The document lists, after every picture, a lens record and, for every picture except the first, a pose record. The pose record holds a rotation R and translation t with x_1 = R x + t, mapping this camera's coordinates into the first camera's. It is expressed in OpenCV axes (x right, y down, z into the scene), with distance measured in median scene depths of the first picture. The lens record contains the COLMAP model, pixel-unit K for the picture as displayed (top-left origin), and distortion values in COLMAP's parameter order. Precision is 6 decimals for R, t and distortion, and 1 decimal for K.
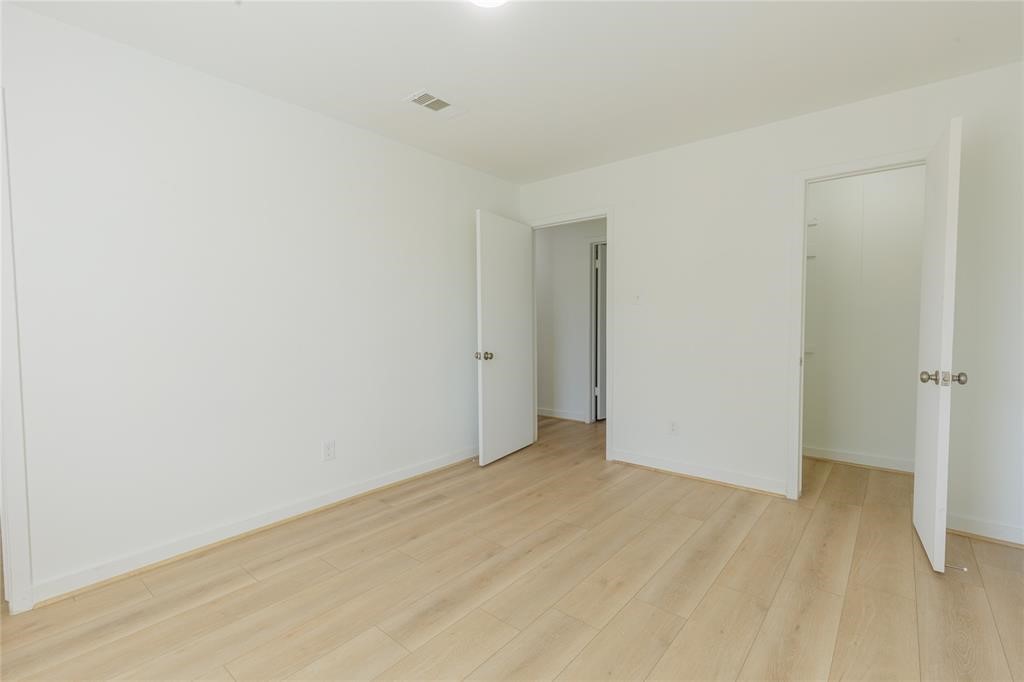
lens RADIAL K [[470.9, 0, 512.0], [0, 470.9, 341.0], [0, 0, 1]] dist [0.014771, 0.000244]
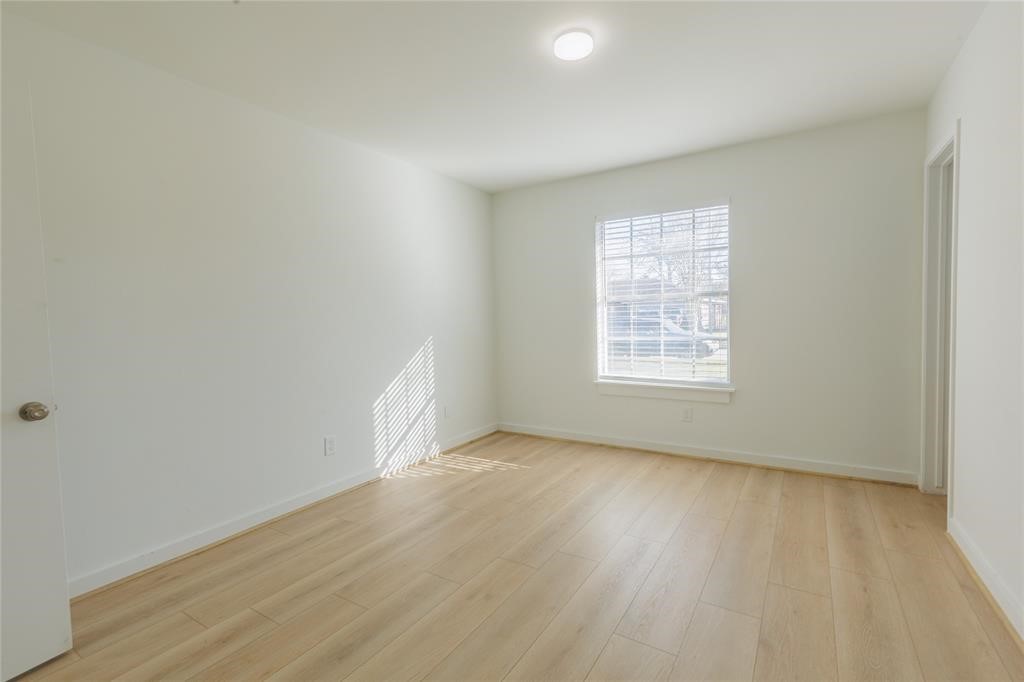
lens RADIAL K [[470.9, 0, 512.0], [0, 470.9, 341.0], [0, 0, 1]] dist [0.014771, 0.000244]
pose [[-0.991752, 0.036823, -0.122767, 0.164235], [0.024512, 0.994653, 0.100323, -0.063209], [0.125805, 0.096487, -0.987352, 1.274864]]
